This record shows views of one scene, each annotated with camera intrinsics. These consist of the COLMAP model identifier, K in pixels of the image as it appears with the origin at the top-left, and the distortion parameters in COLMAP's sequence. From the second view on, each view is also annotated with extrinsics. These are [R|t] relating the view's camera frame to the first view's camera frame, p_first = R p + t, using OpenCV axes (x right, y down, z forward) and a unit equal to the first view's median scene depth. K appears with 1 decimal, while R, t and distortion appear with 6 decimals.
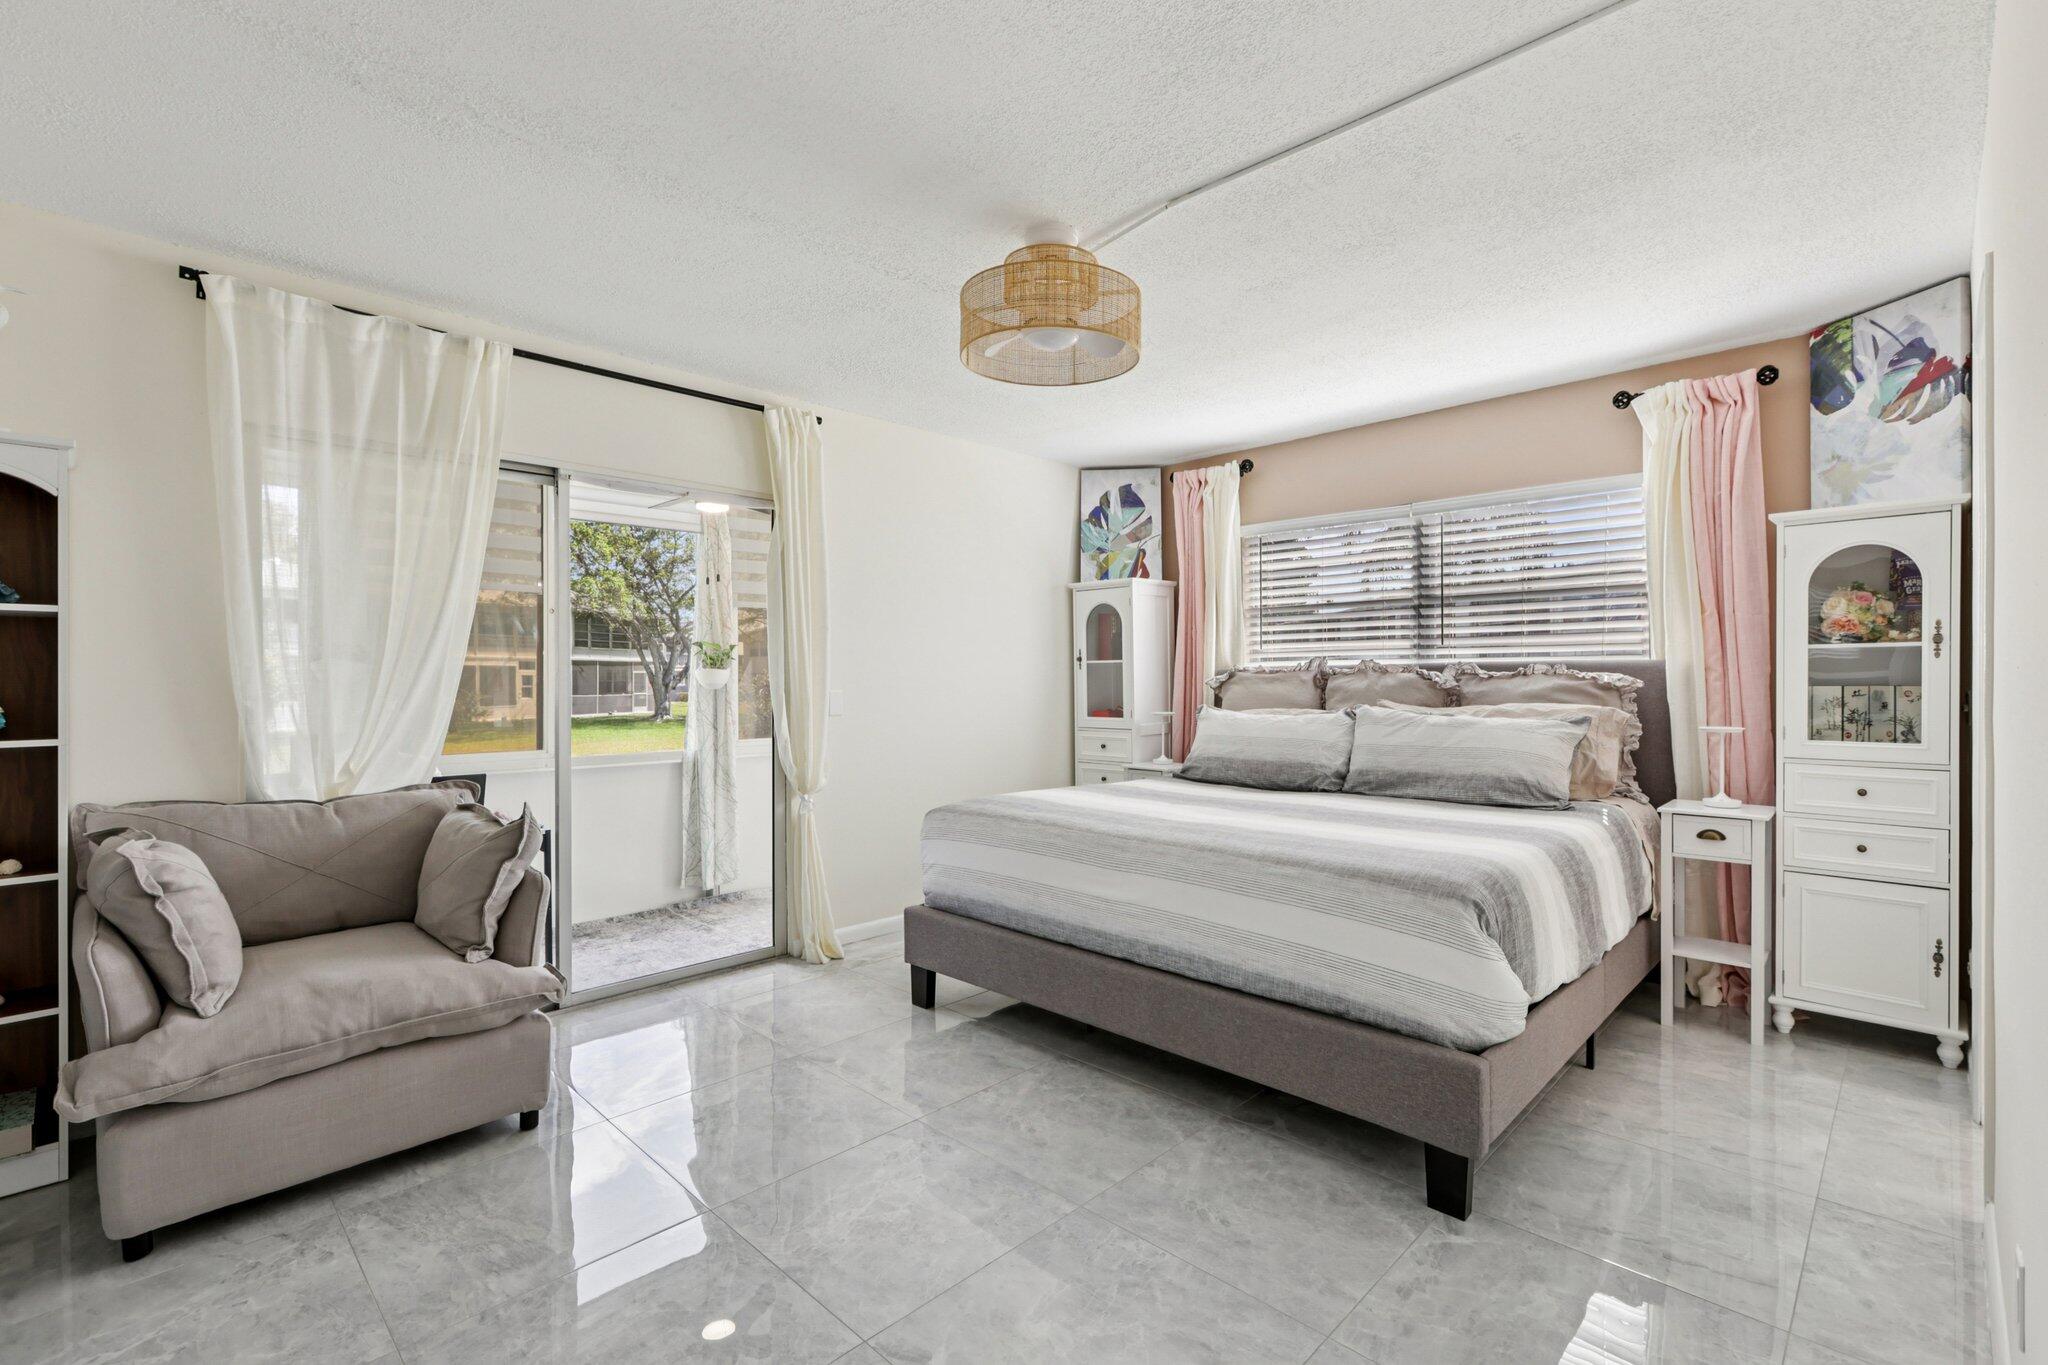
lens RADIAL K [[912.9, 0, 1028.2], [0, 912.9, 684.0], [0, 0, 1]] dist [-0.000198, 0.000759]
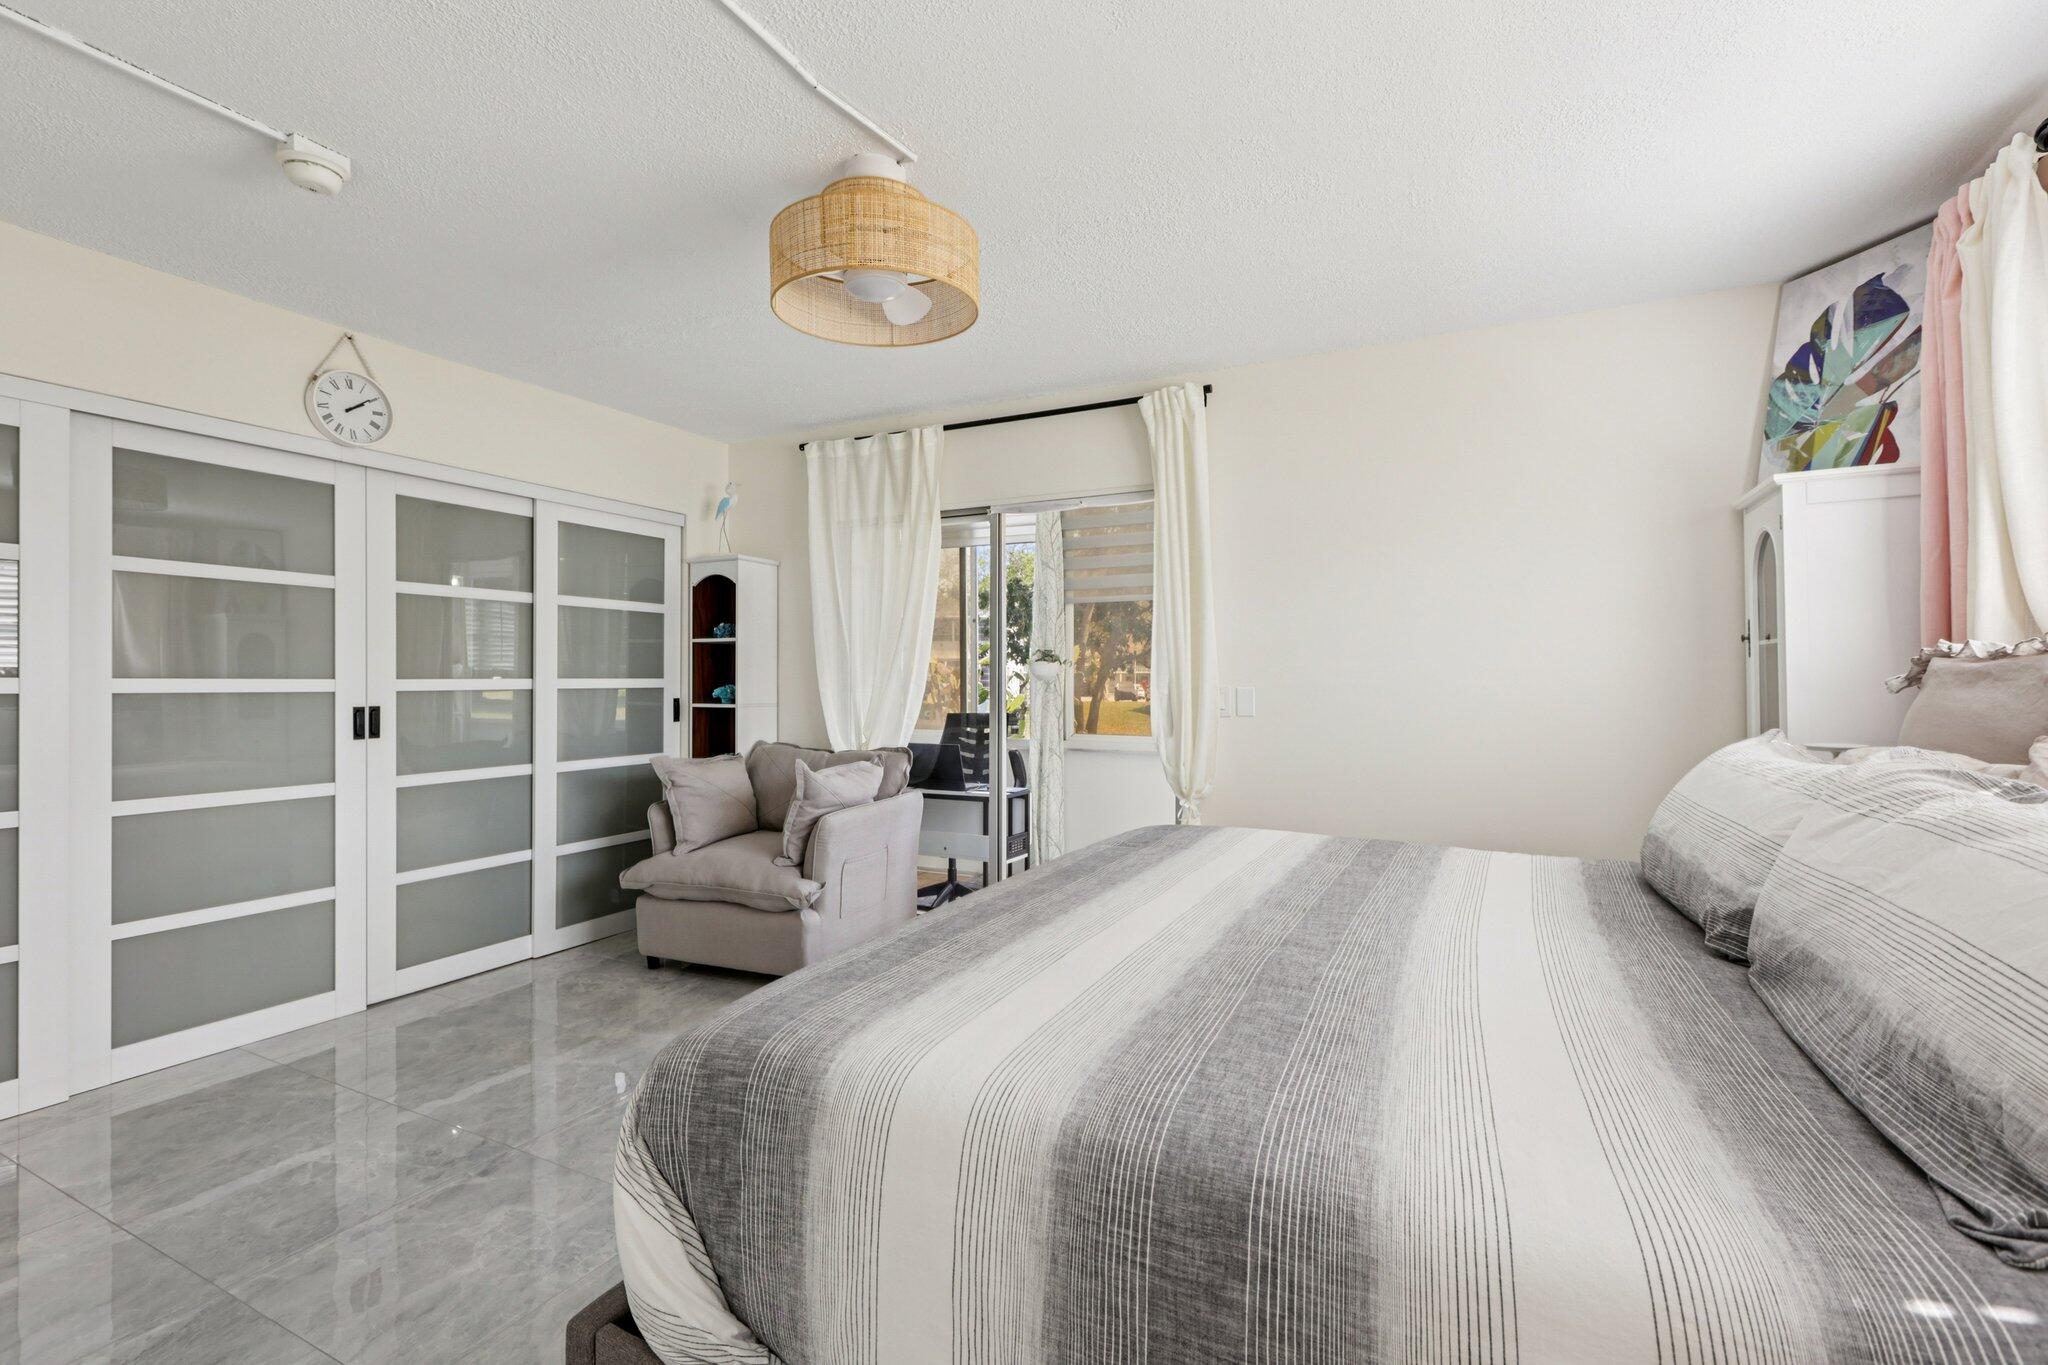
lens RADIAL K [[916.4, 0, 1024.0], [0, 916.4, 682.5], [0, 0, 1]] dist [-0.001733, 0.000638]
pose [[0.312919, 0.001726, -0.949778, 0.671450], [-0.006467, 0.999979, -0.000314, 0.002529], [0.949758, 0.006241, 0.312924, 0.644414]]
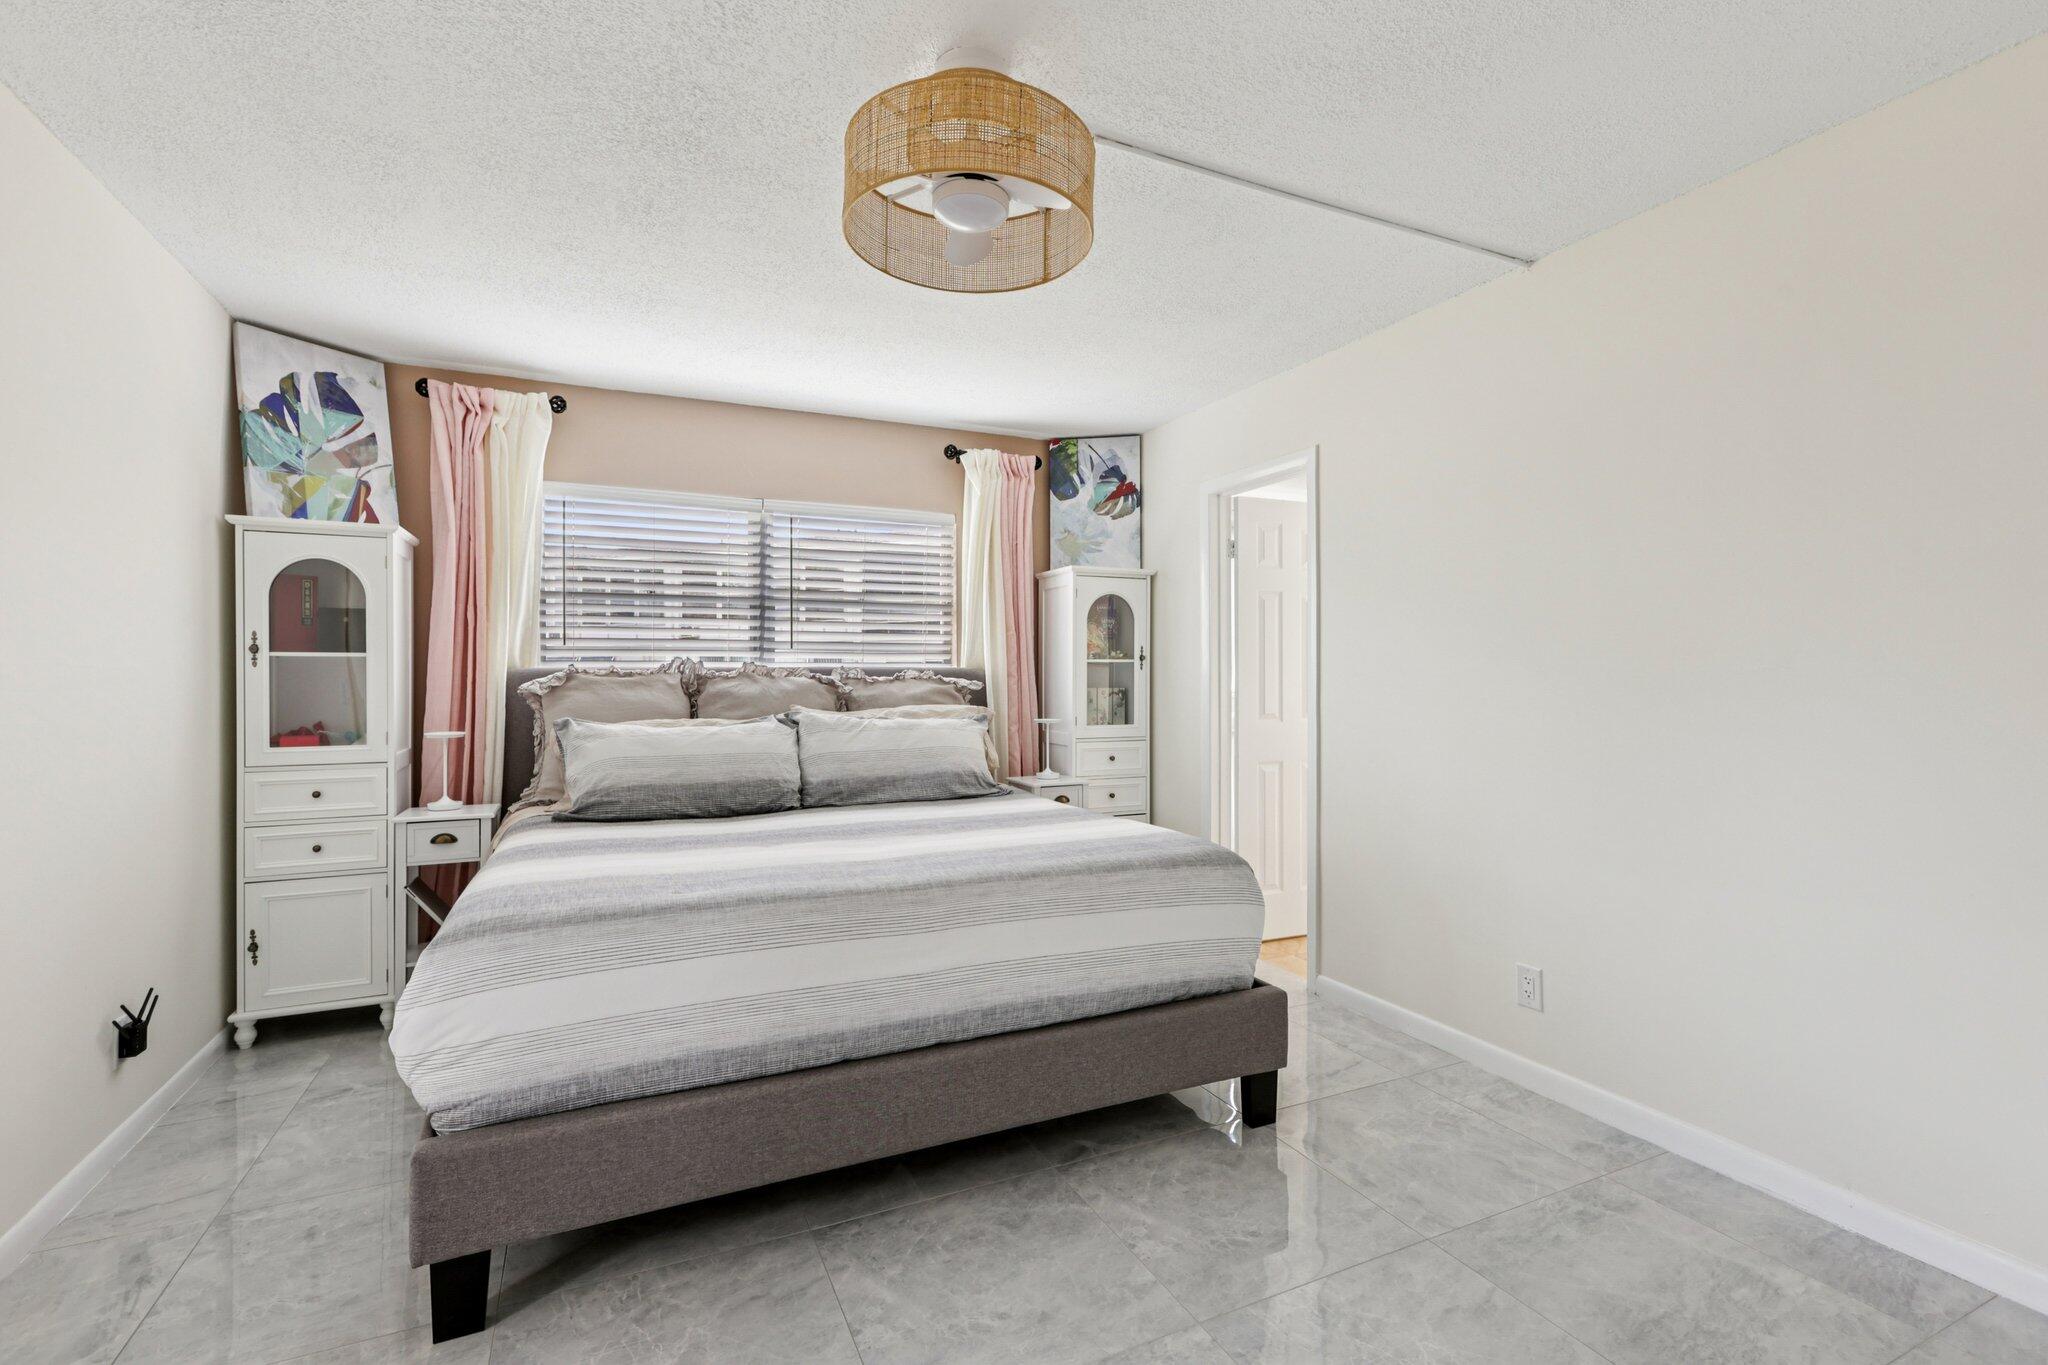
lens RADIAL K [[912.0, 0, 1013.6], [0, 912.0, 678.4], [0, 0, 1]] dist [-0.001290, 0.000710]
pose [[0.354294, 0.005726, 0.935116, -0.477141], [0.006600, 0.999941, -0.008624, -0.000883], [-0.935111, 0.009227, 0.354236, 0.532684]]
